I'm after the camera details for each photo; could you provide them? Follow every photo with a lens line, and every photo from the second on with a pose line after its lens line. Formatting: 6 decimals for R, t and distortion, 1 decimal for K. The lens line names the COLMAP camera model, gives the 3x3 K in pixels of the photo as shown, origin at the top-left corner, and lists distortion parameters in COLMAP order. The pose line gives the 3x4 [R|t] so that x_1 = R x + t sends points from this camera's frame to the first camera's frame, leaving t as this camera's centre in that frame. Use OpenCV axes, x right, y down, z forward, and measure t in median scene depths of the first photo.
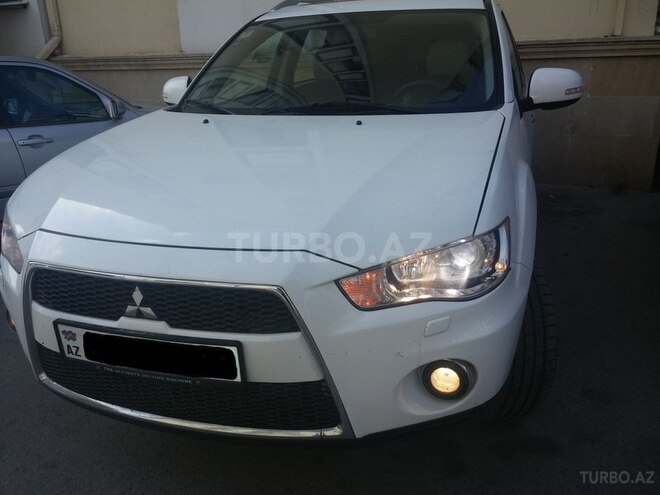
lens RADIAL K [[523.6, 0, 321.8], [0, 523.6, 250.6], [0, 0, 1]] dist [0.035890, 0.000677]
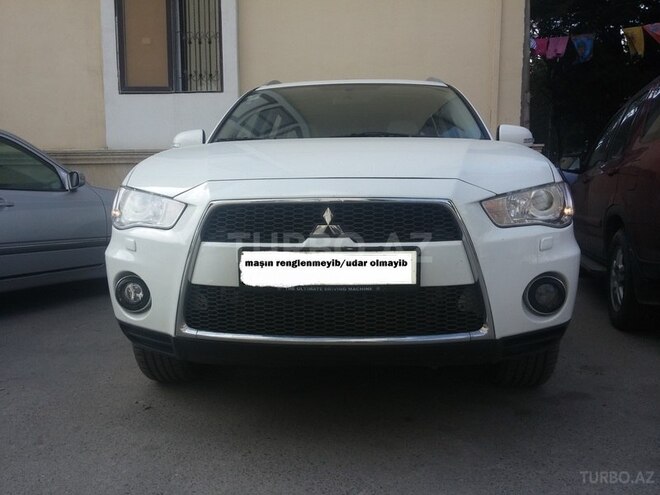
lens RADIAL K [[523.6, 0, 321.8], [0, 523.6, 250.6], [0, 0, 1]] dist [0.035890, 0.000677]
pose [[0.969727, -0.007456, 0.244078, -0.623737], [0.064189, 0.972166, -0.225331, 0.409577], [-0.235604, 0.234176, 0.943214, -0.094113]]
